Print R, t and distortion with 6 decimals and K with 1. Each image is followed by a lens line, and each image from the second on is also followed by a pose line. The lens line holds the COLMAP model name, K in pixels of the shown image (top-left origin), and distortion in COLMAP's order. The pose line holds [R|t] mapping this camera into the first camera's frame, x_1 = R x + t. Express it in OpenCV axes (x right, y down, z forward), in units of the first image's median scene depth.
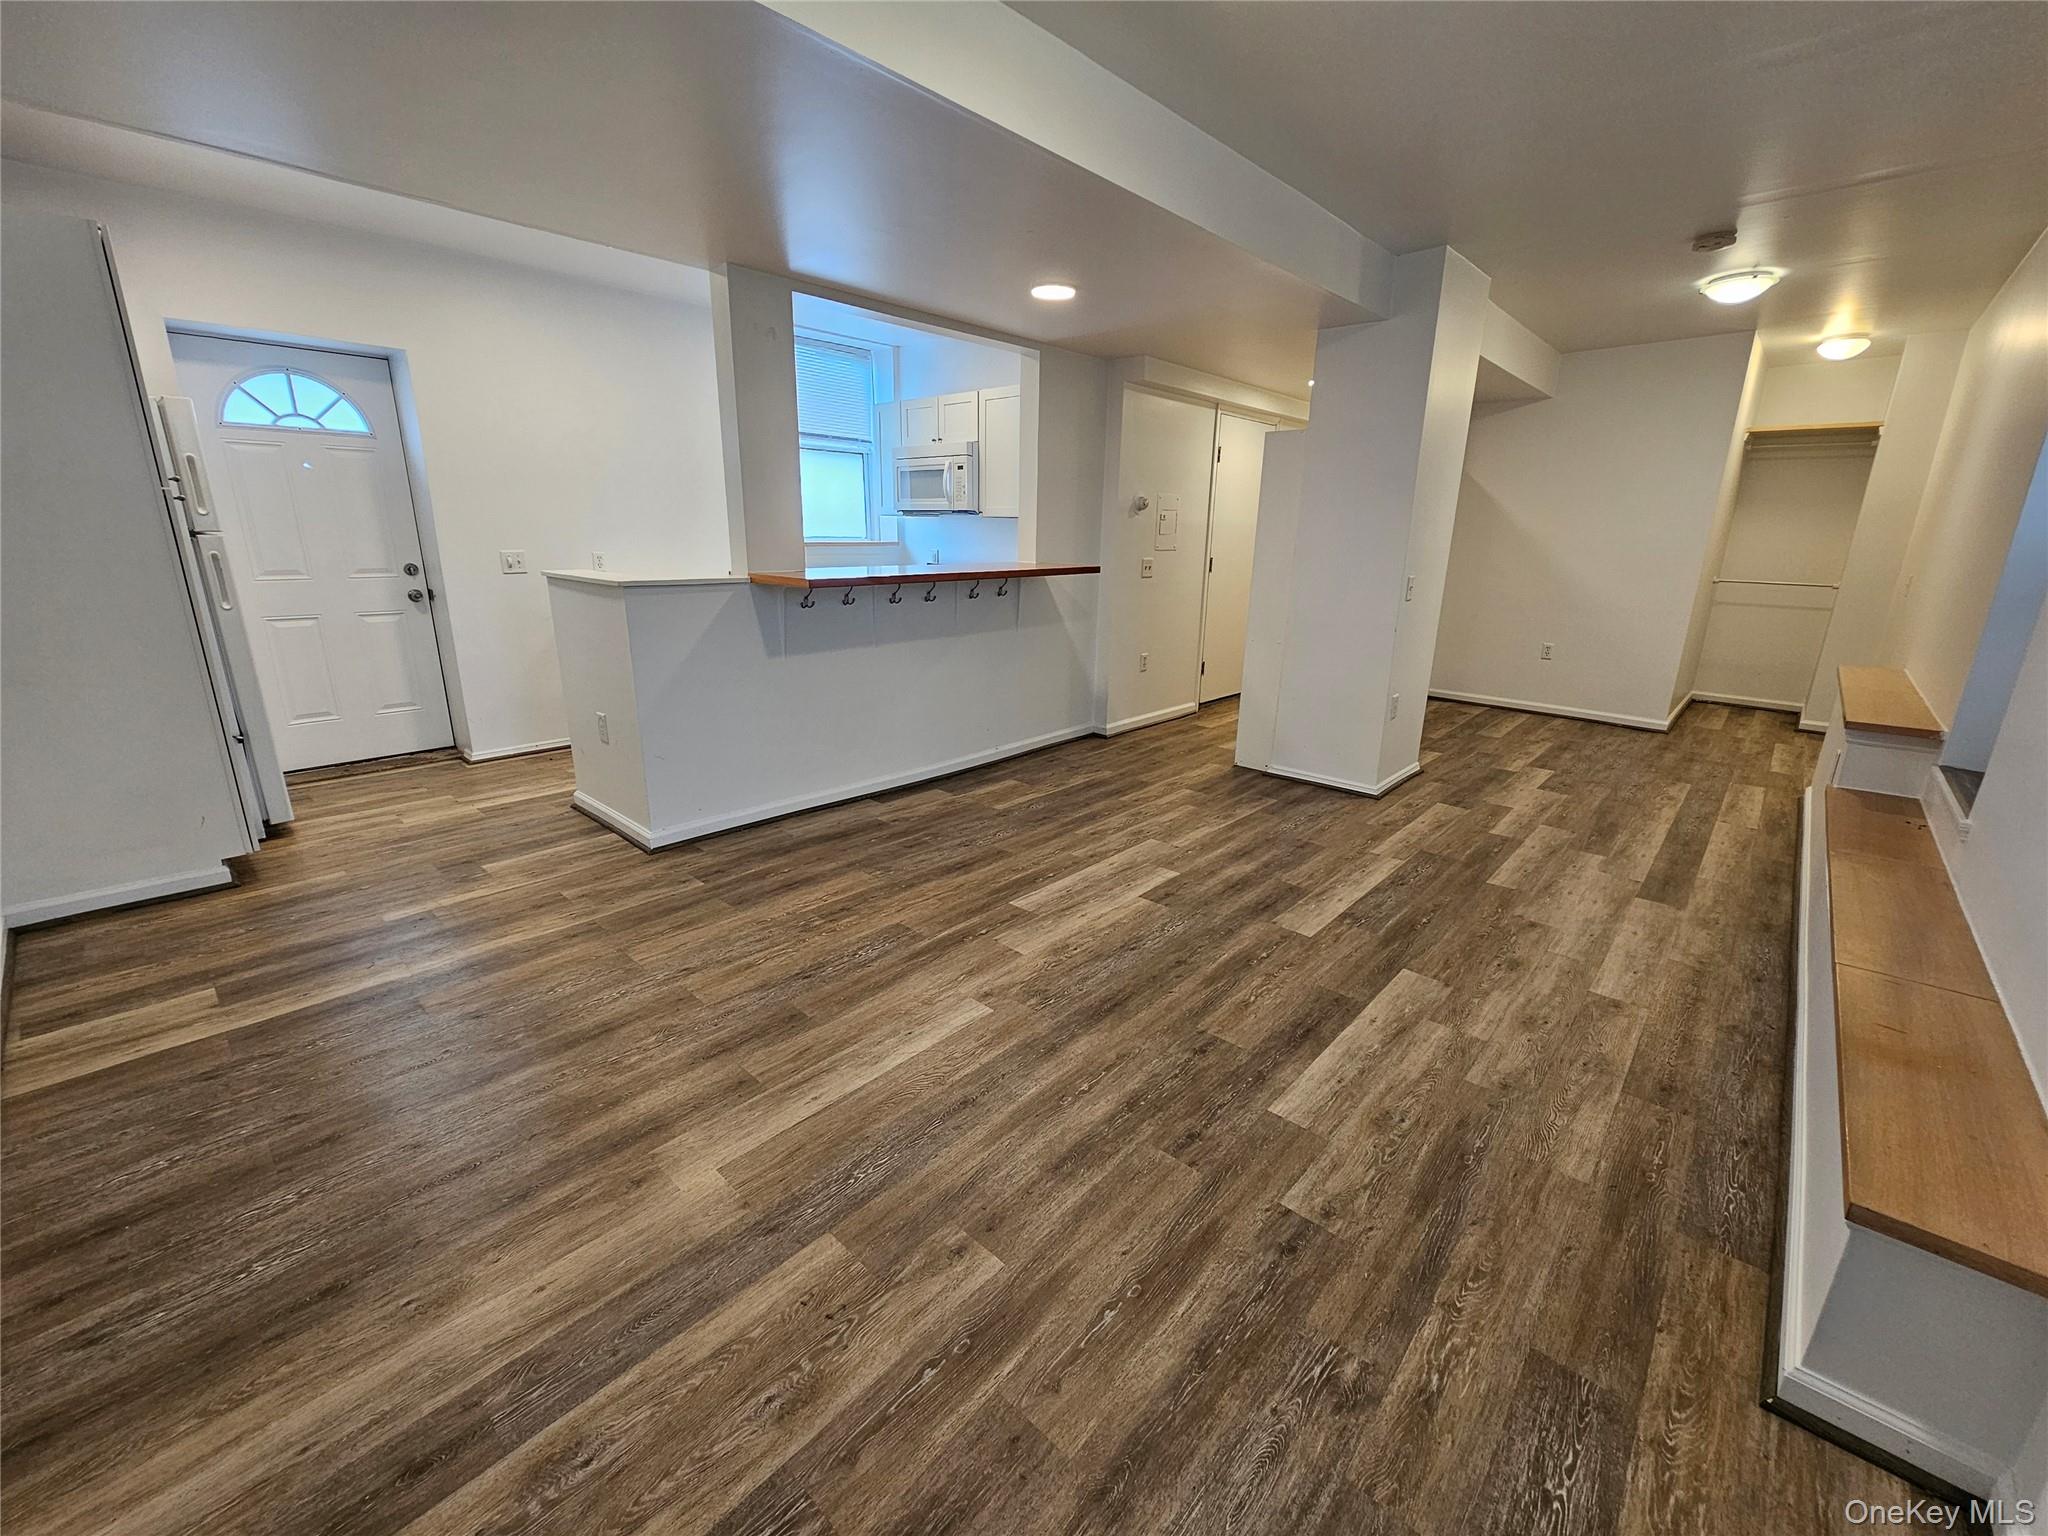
lens RADIAL K [[833.8, 0, 1027.3], [0, 833.8, 765.4], [0, 0, 1]] dist [0.001555, 0.000281]
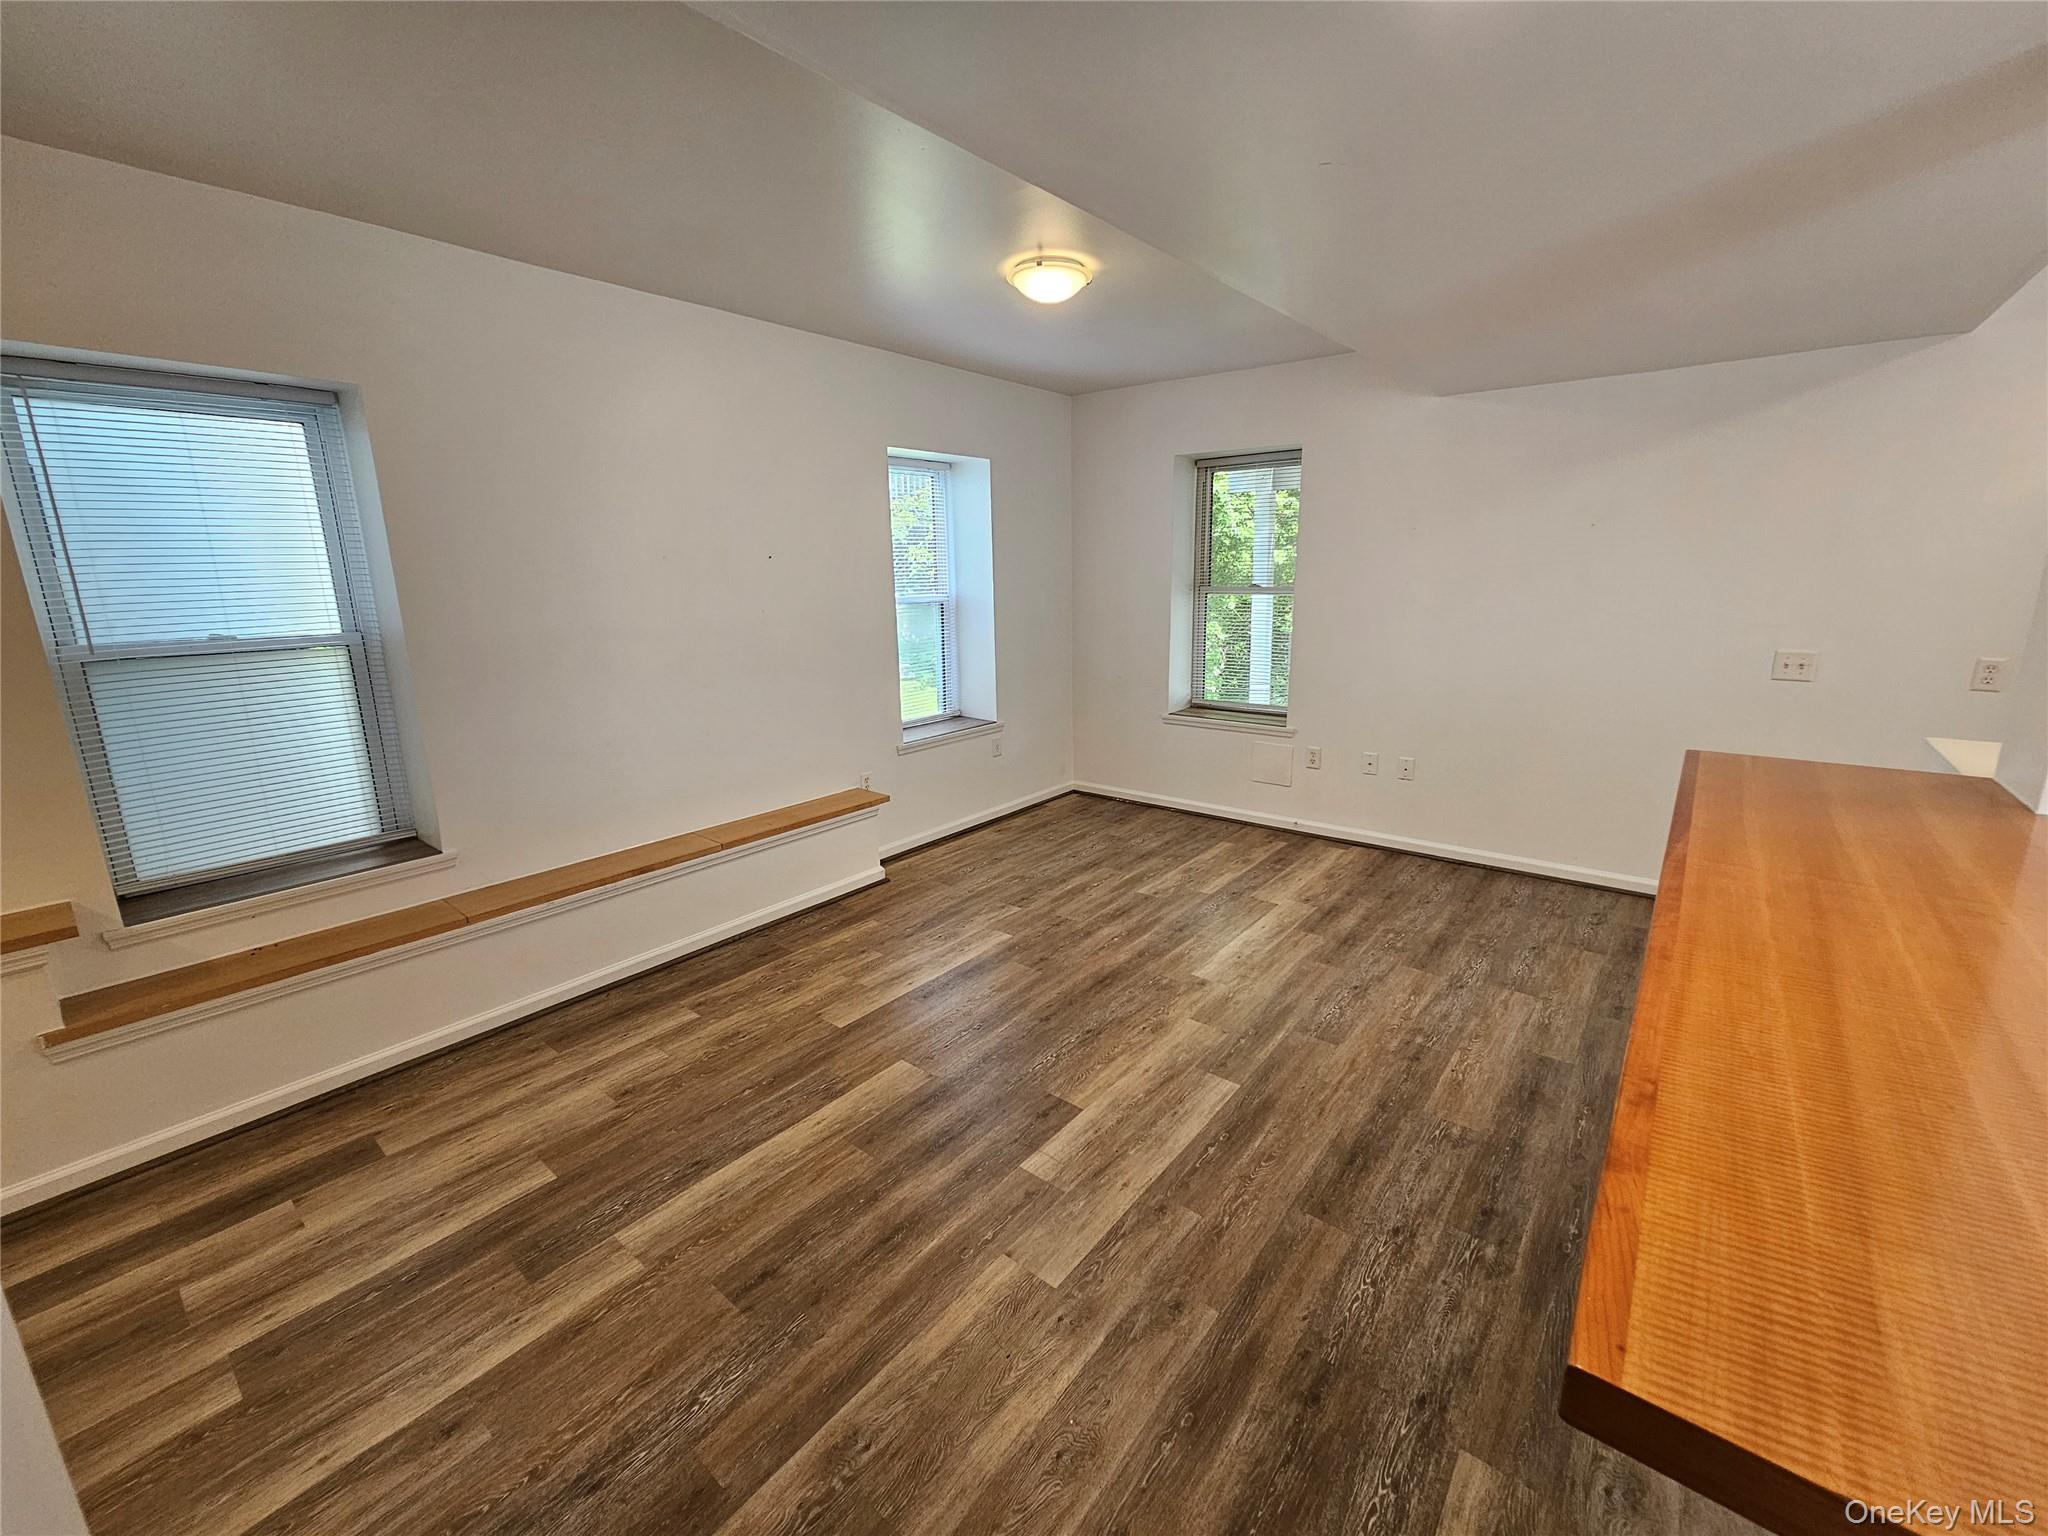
lens RADIAL K [[833.8, 0, 1025.9], [0, 833.8, 765.6], [0, 0, 1]] dist [0.001555, 0.000281]
pose [[-0.998465, 0.012439, -0.053968, 0.246098], [-0.015566, 0.872146, 0.488999, -0.546150], [0.053151, 0.489088, -0.870614, 1.664354]]
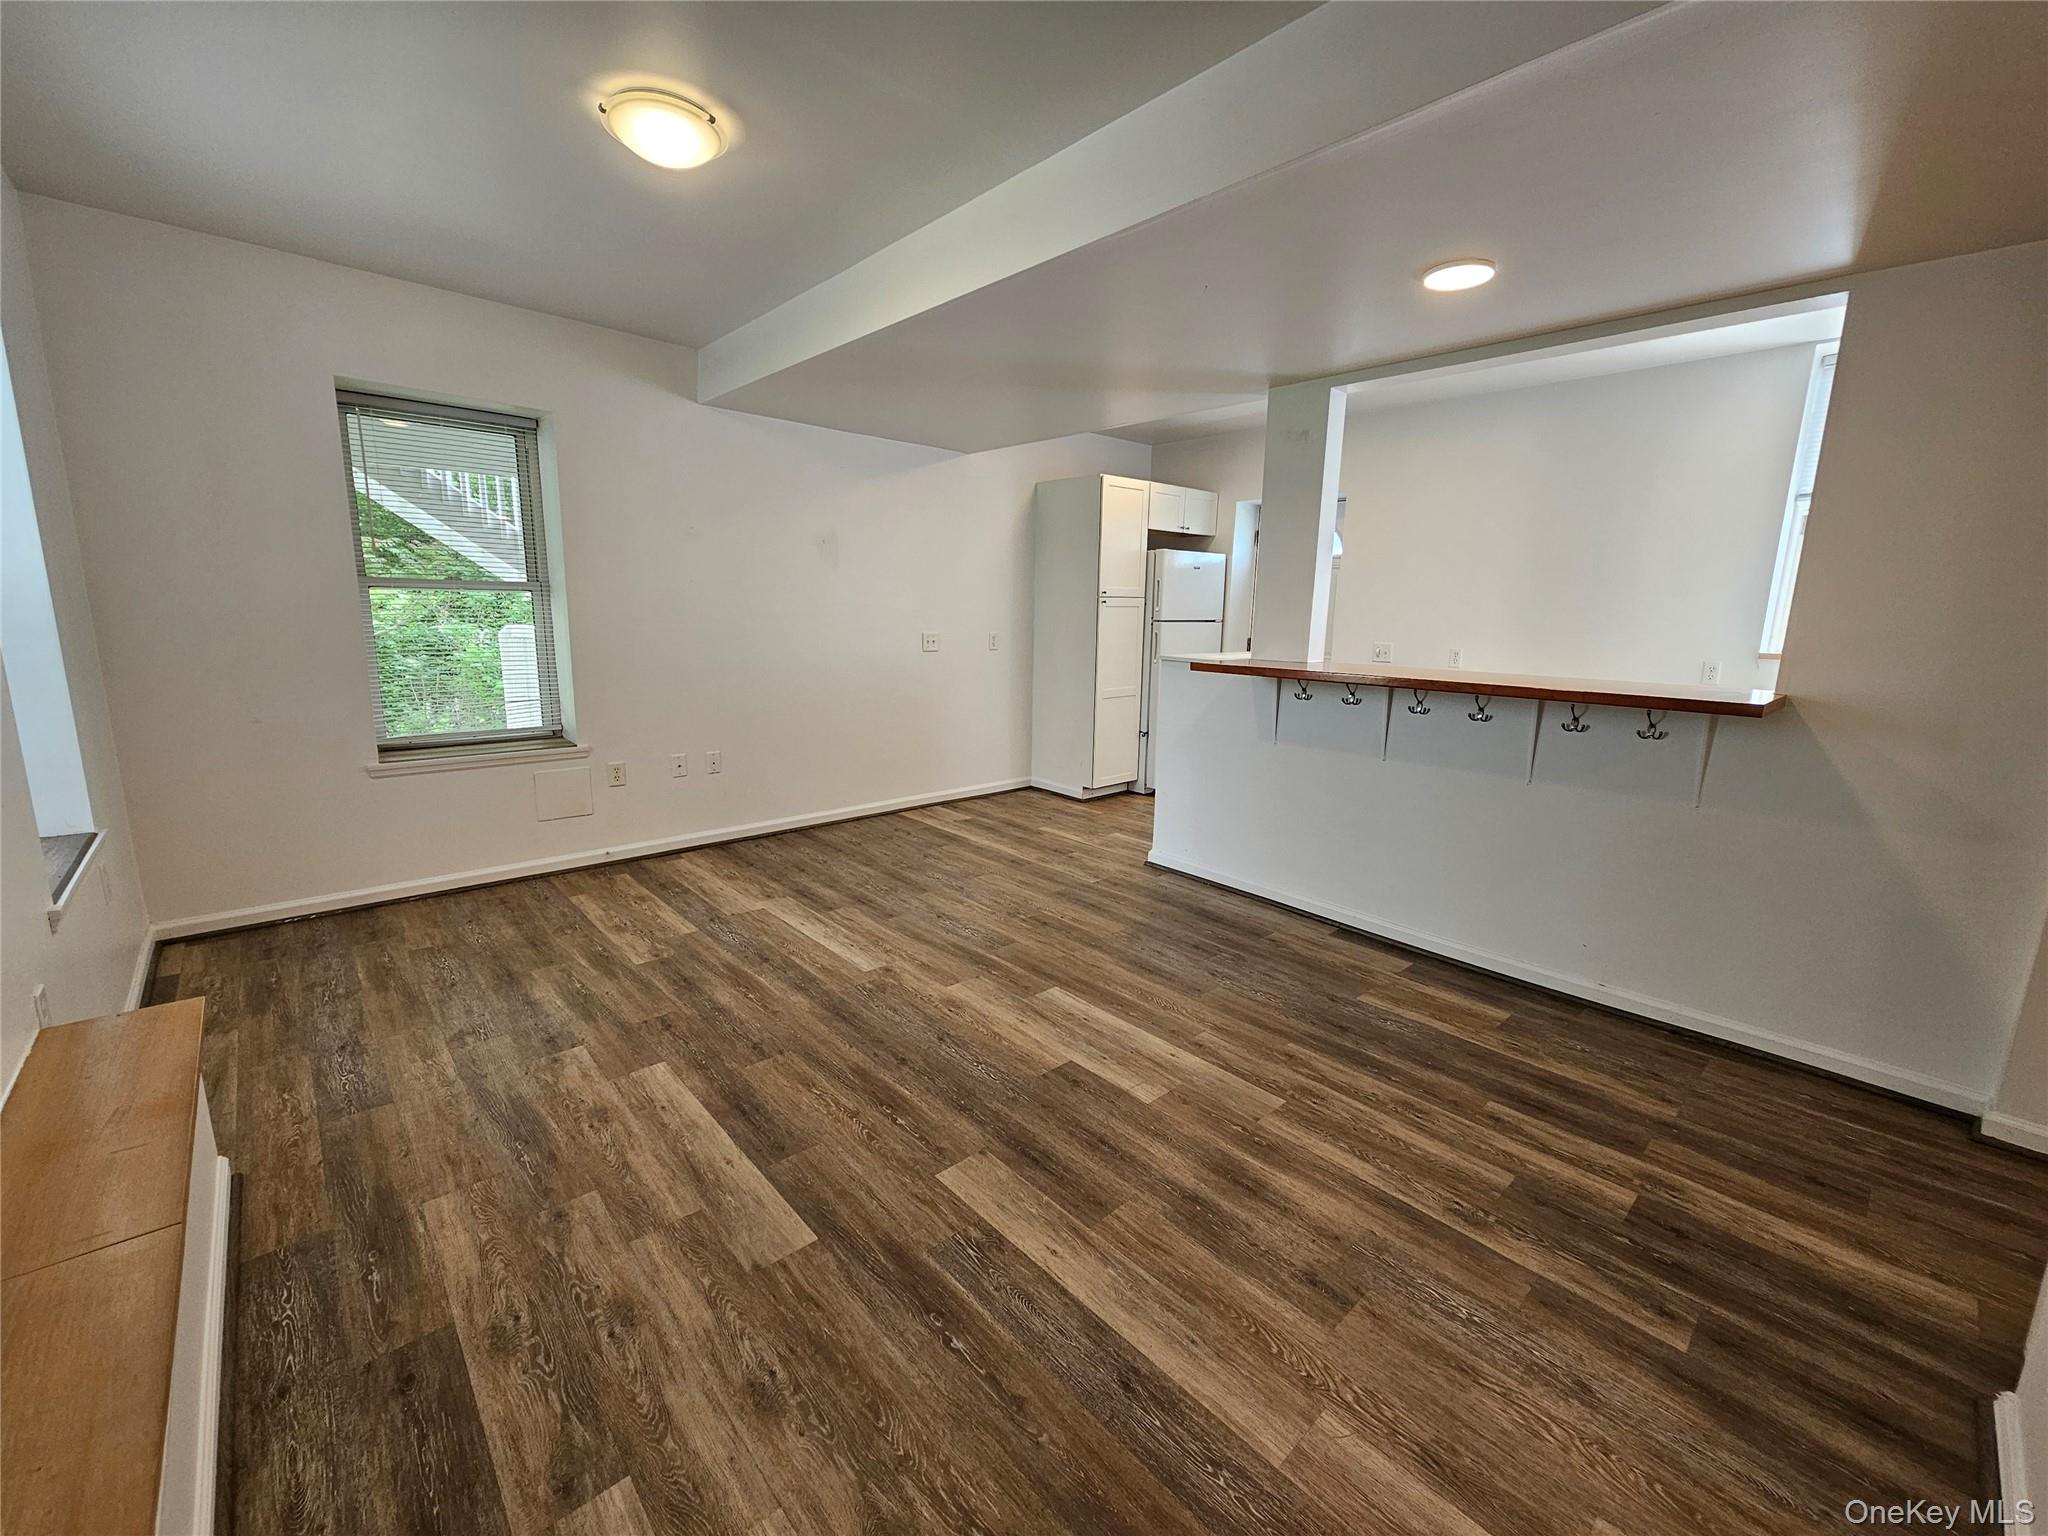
lens RADIAL K [[833.8, 0, 1034.4], [0, 833.8, 763.9], [0, 0, 1]] dist [0.001555, 0.000281]
pose [[-0.087851, 0.167262, -0.981991, 0.961470], [-0.297565, 0.936385, 0.186115, -0.272341], [0.950651, 0.308556, -0.032491, 0.995287]]
